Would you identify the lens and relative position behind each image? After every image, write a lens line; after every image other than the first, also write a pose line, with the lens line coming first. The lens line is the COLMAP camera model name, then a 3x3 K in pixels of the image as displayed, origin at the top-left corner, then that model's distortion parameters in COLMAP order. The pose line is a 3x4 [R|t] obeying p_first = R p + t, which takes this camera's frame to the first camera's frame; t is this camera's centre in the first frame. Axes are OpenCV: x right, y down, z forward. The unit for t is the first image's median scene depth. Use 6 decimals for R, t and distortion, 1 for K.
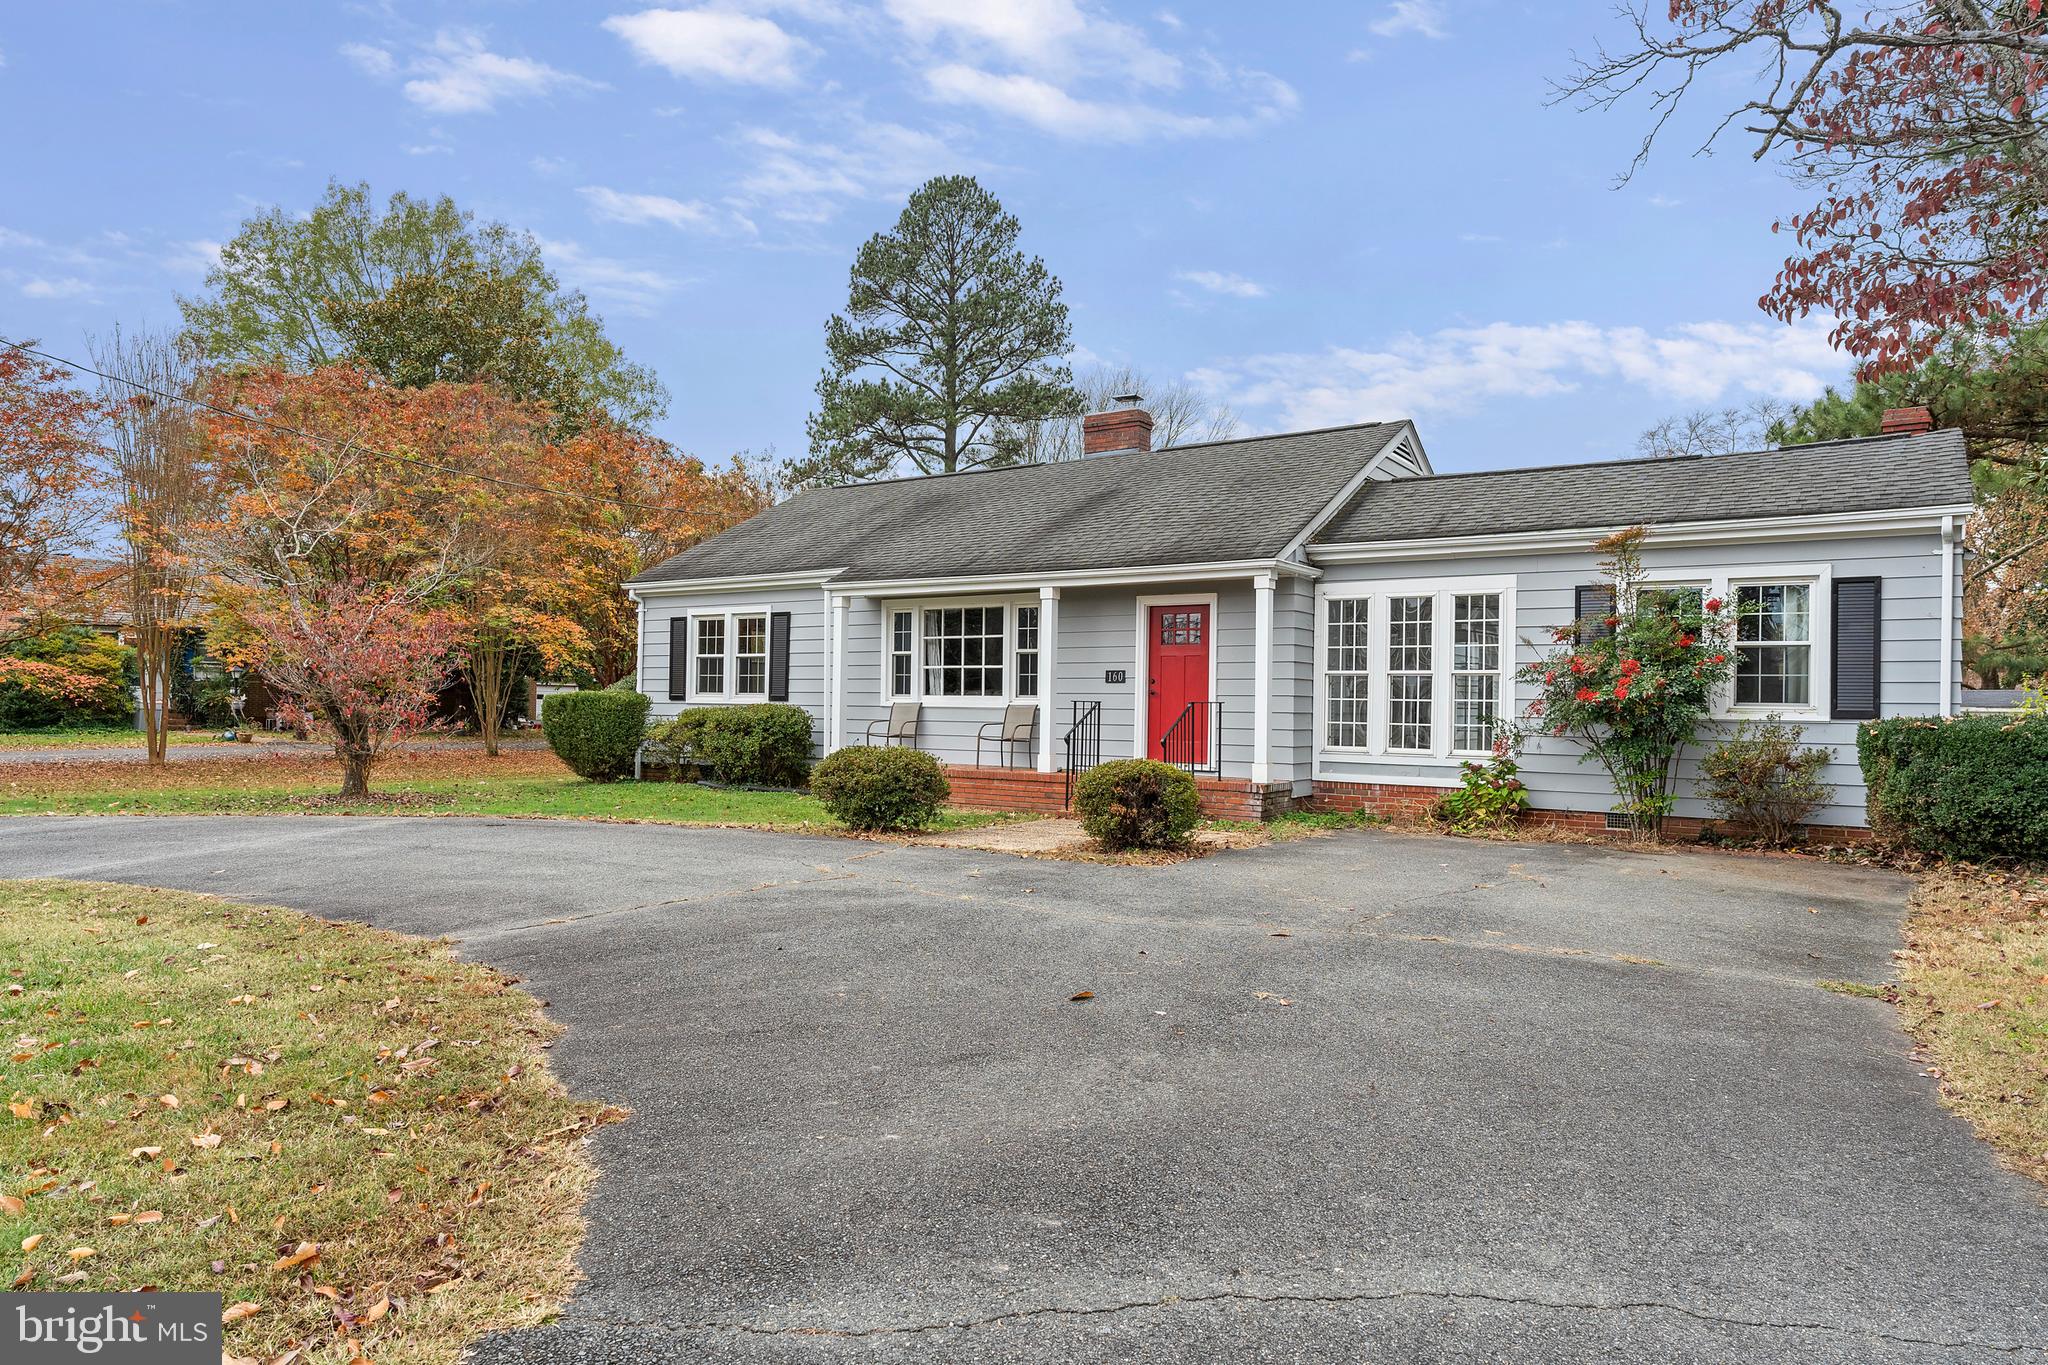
lens RADIAL K [[1265.5, 0, 1025.7], [0, 1265.5, 684.8], [0, 0, 1]] dist [0.003230, 0.000378]
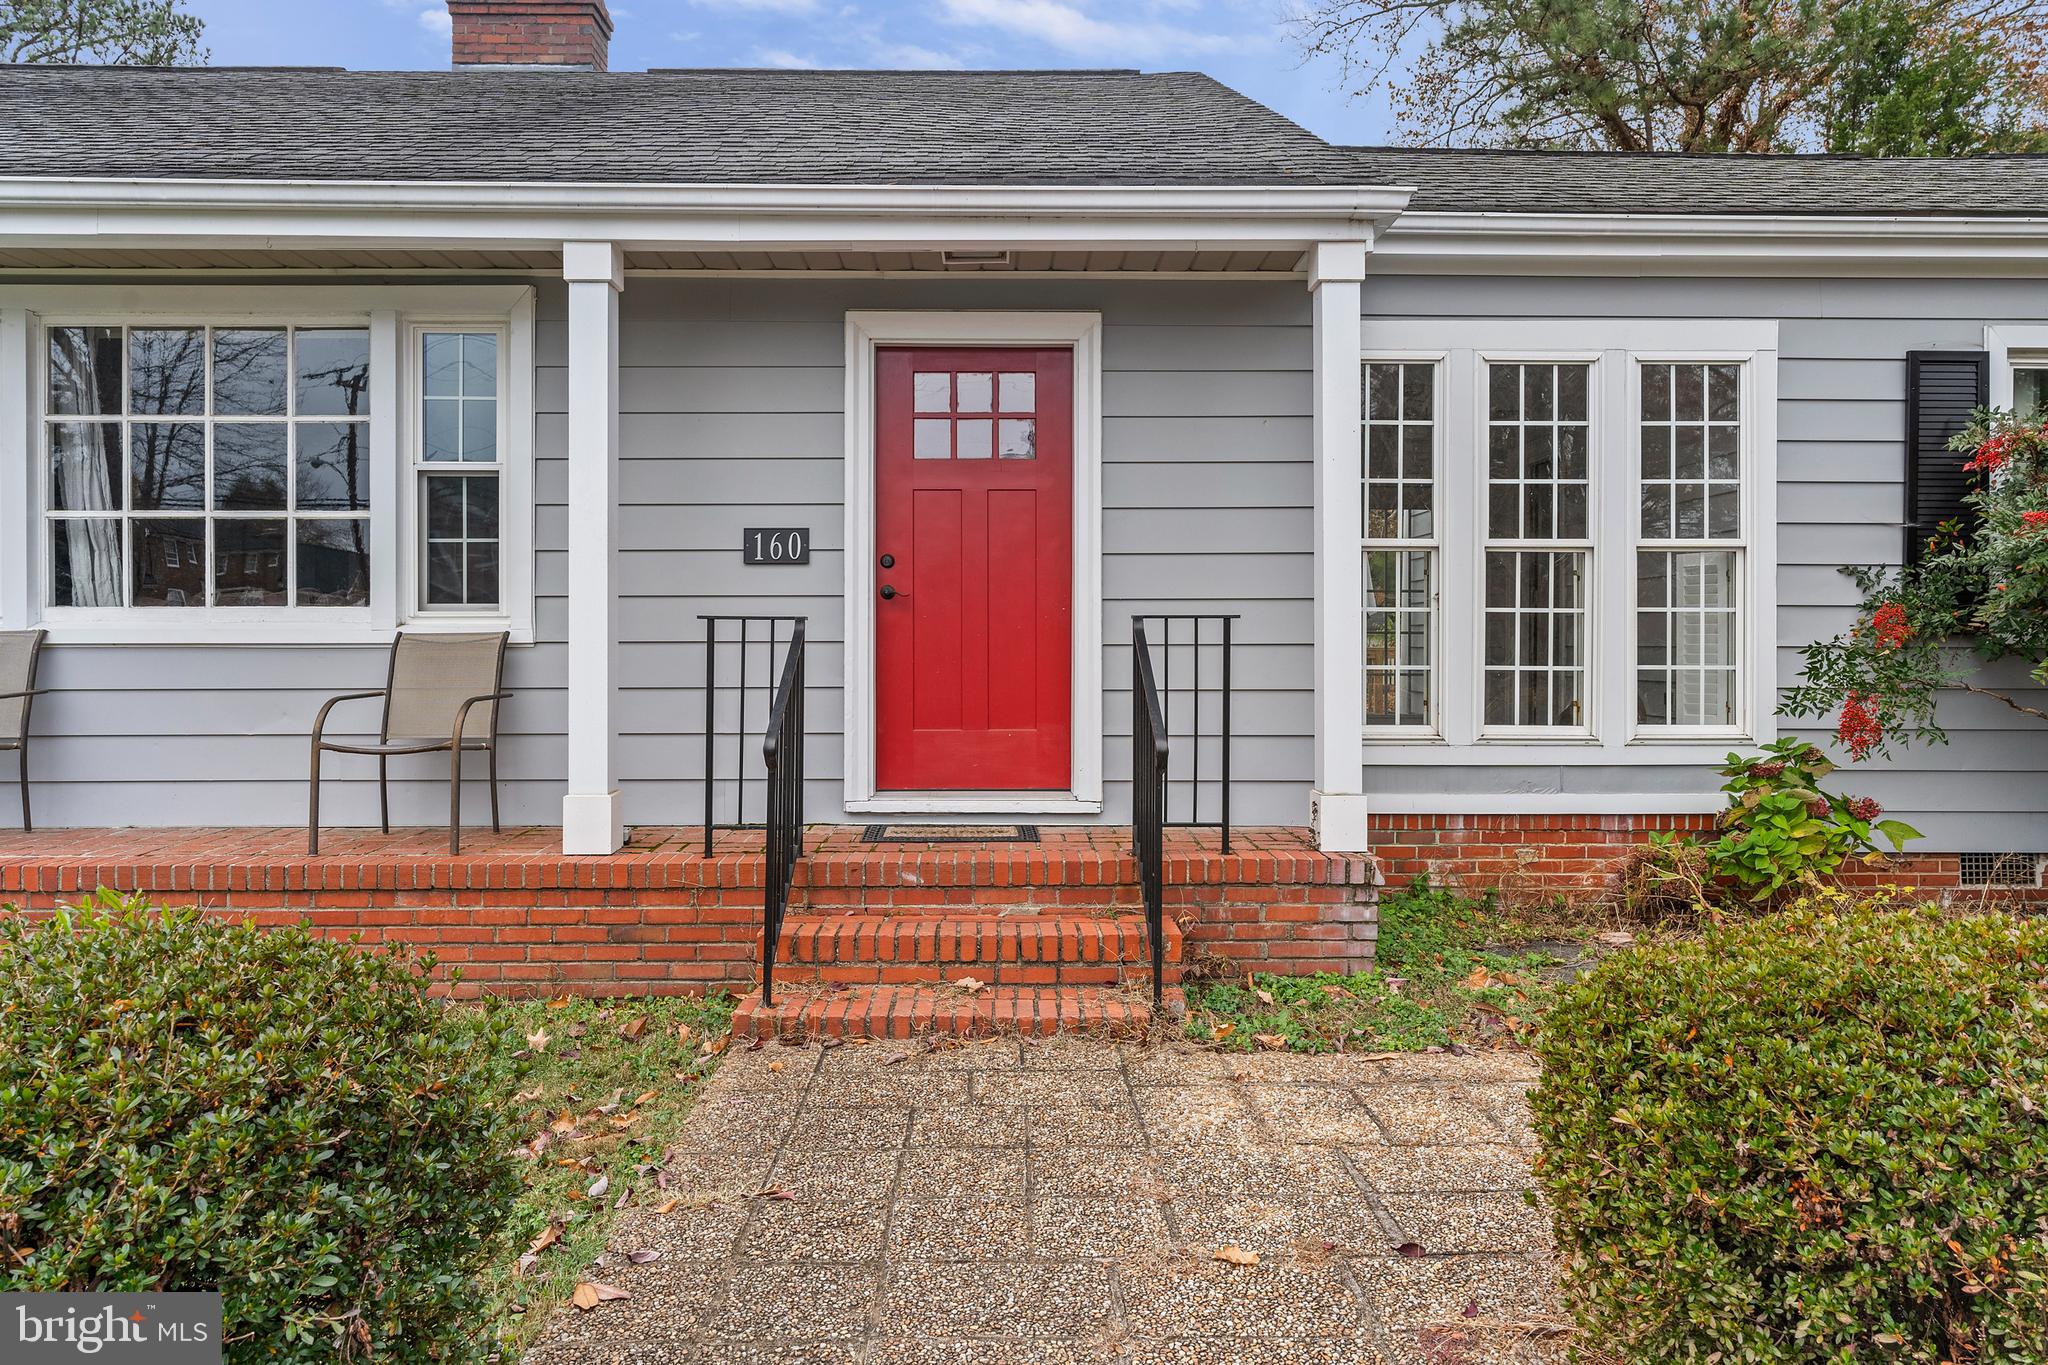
lens RADIAL K [[1363.1, 0, 1017.1], [0, 1363.1, 639.4], [0, 0, 1]] dist [-0.002823, 0.007399]
pose [[0.822143, -0.012361, 0.569147, -0.080275], [0.002694, 0.999838, 0.017824, 0.011497], [-0.569275, -0.013120, 0.822043, 0.627833]]
